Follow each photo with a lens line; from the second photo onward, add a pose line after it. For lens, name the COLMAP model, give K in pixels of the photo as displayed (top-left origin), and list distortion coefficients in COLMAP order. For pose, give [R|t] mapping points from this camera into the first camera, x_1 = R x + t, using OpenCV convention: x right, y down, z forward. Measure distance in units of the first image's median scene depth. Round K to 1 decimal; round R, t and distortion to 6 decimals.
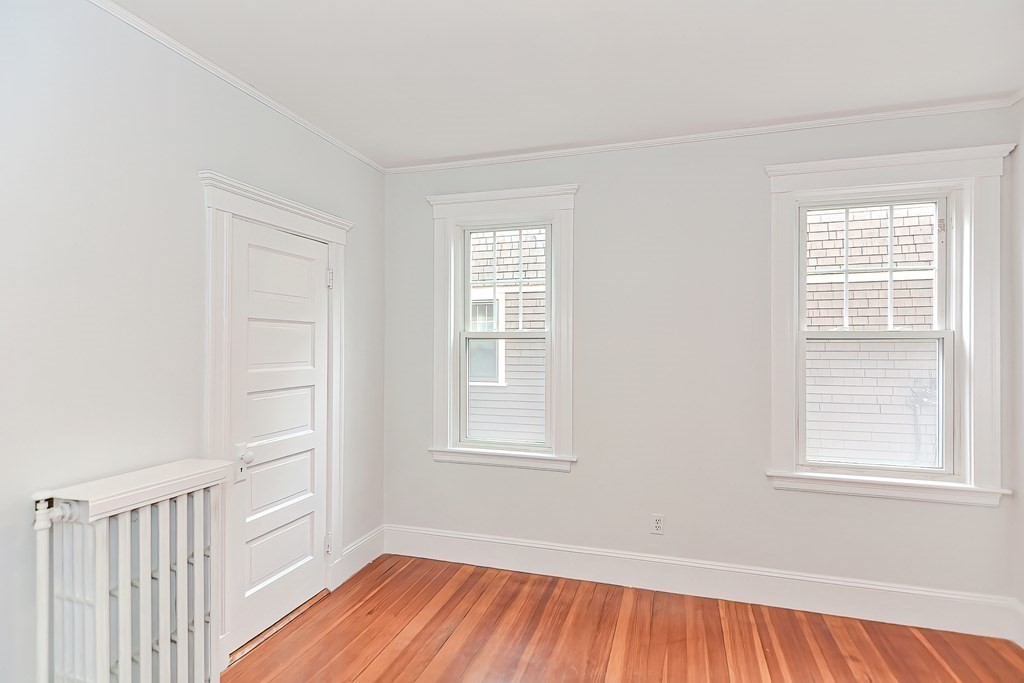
lens RADIAL K [[495.6, 0, 510.9], [0, 495.6, 345.3], [0, 0, 1]] dist [0.005866, -0.000396]
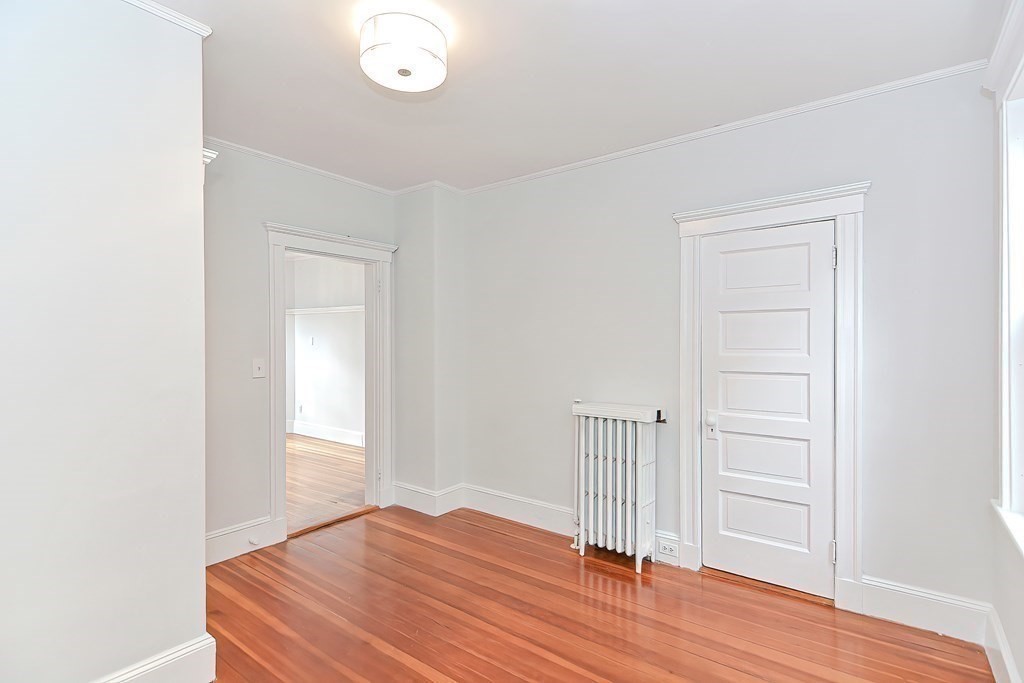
lens RADIAL K [[495.6, 0, 510.9], [0, 495.6, 345.3], [0, 0, 1]] dist [0.005866, -0.000396]
pose [[-0.329235, 0.009256, -0.944203, 0.704295], [0.003178, 0.999957, 0.008694, 0.014769], [0.944243, -0.000138, -0.329251, 0.775217]]
